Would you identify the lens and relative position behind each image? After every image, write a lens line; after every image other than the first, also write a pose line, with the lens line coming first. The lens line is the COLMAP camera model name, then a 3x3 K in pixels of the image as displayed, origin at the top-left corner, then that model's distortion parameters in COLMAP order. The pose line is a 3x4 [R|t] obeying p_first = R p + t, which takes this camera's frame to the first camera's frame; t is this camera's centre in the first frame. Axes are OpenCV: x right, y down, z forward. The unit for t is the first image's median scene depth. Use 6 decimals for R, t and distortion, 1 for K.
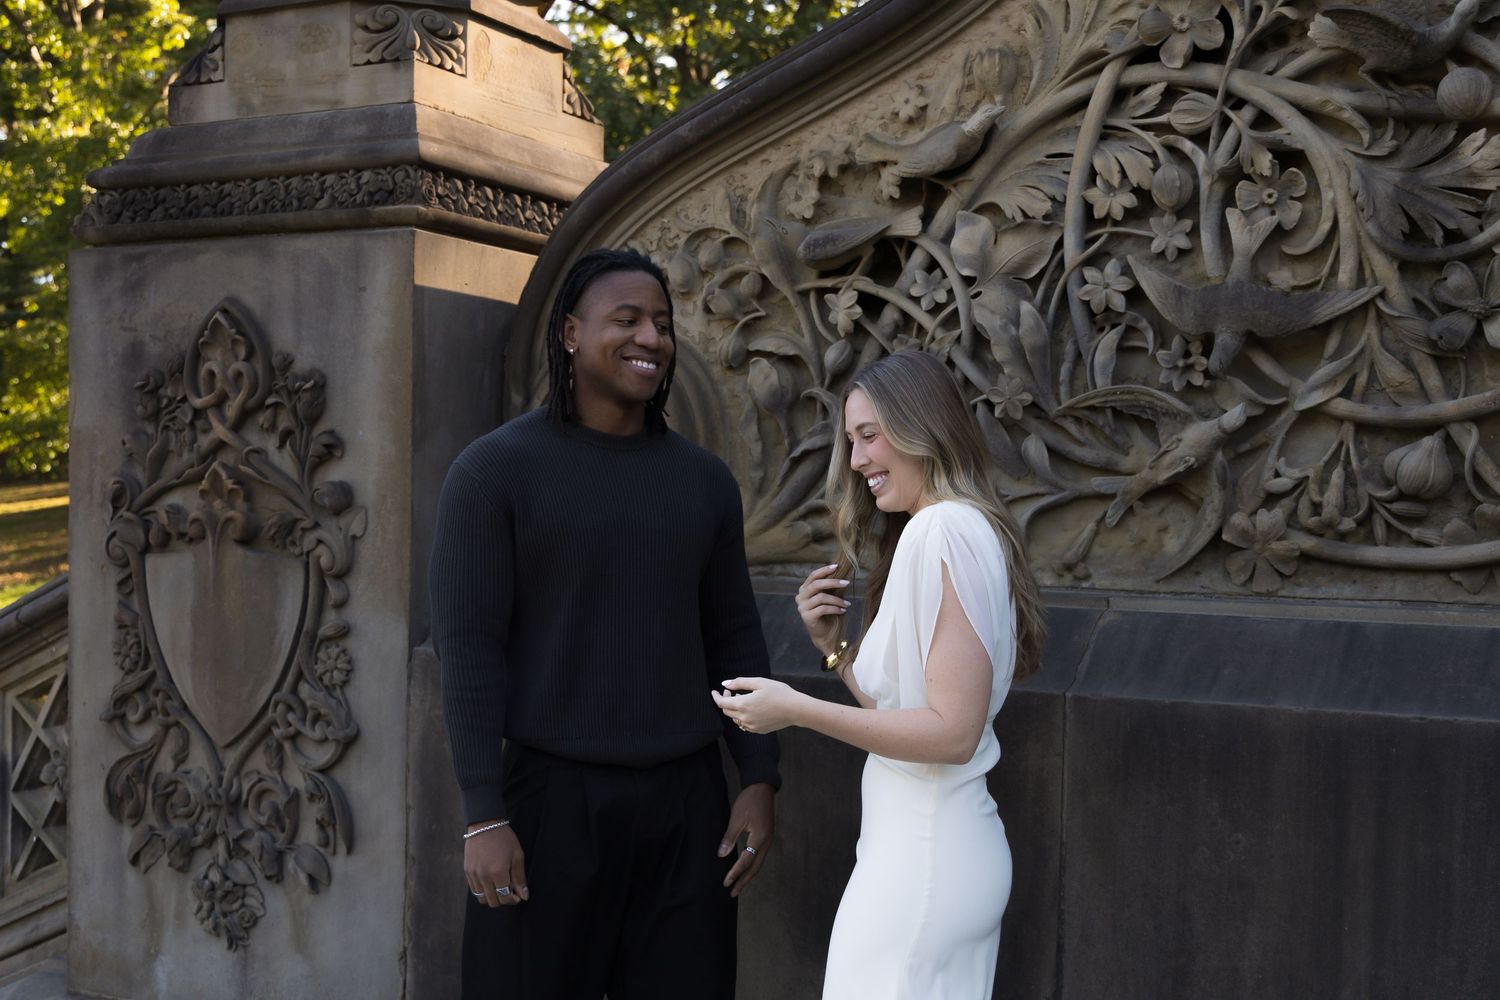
lens RADIAL K [[1866.6, 0, 750.7], [0, 1866.6, 503.6], [0, 0, 1]] dist [-0.010196, 0.000000]
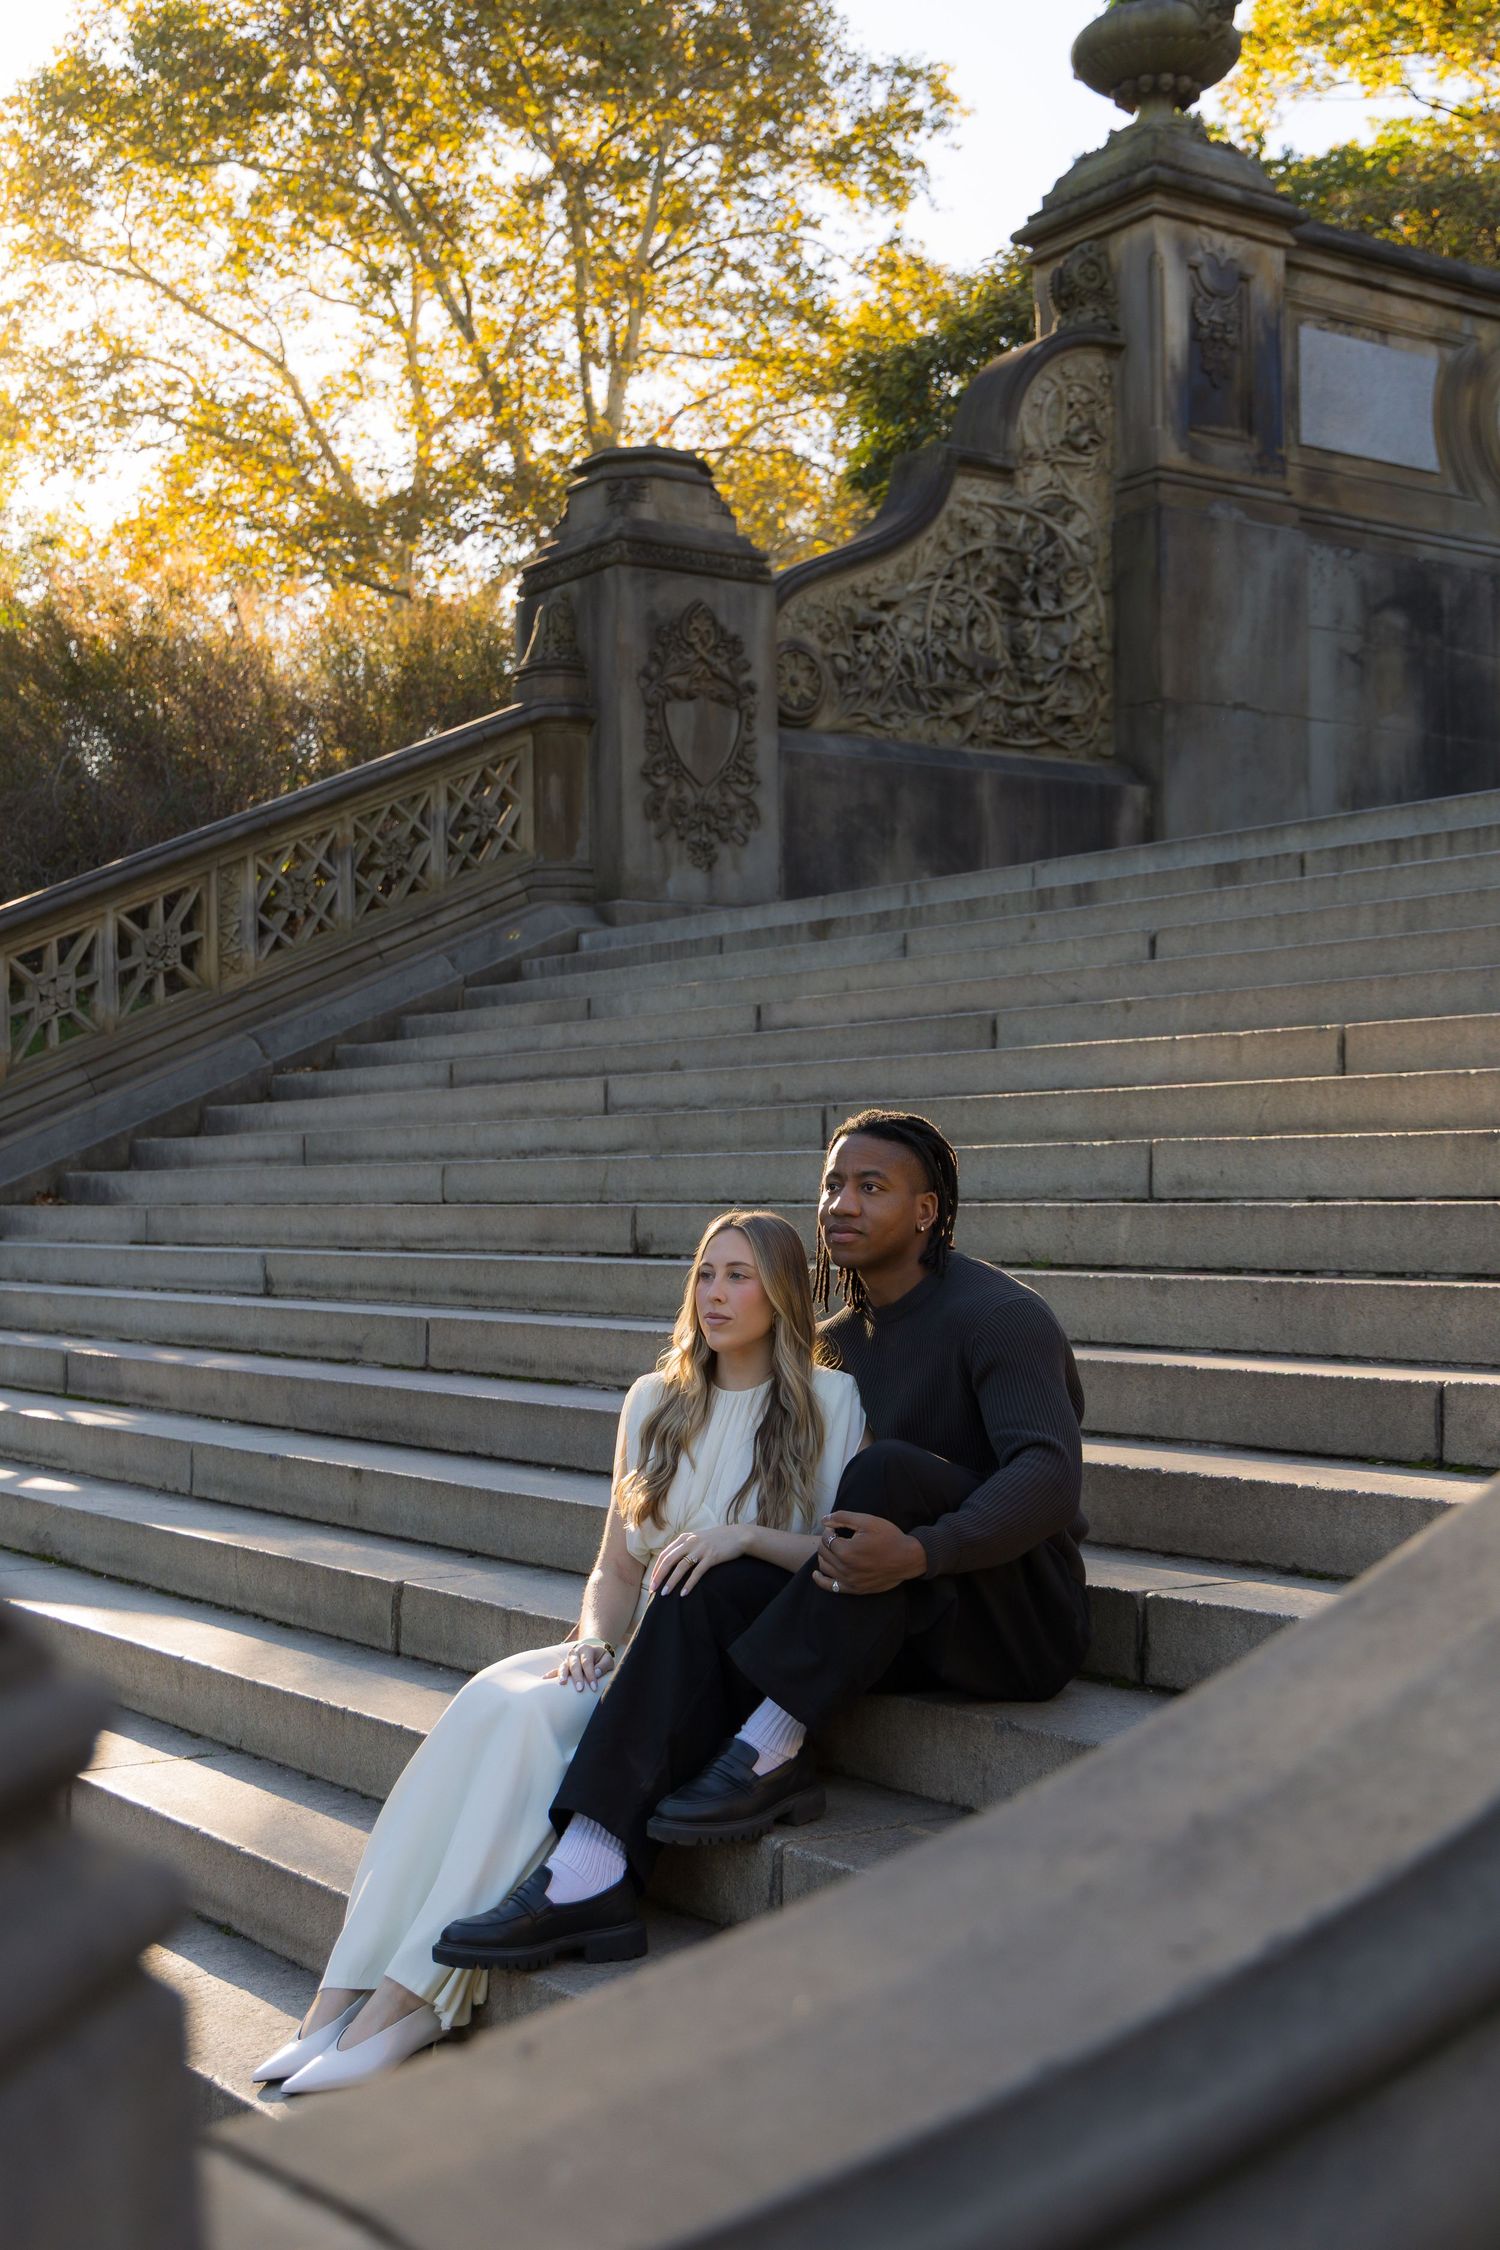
lens RADIAL K [[2799.9, 0, 750.4], [0, 2799.9, 1125.4], [0, 0, 1]] dist [-0.010196, 0.000000]
pose [[0.441220, 0.000188, 0.897399, -3.620910], [0.018387, 0.999788, -0.009249, 0.625026], [-0.897211, 0.020581, 0.441123, -0.653170]]
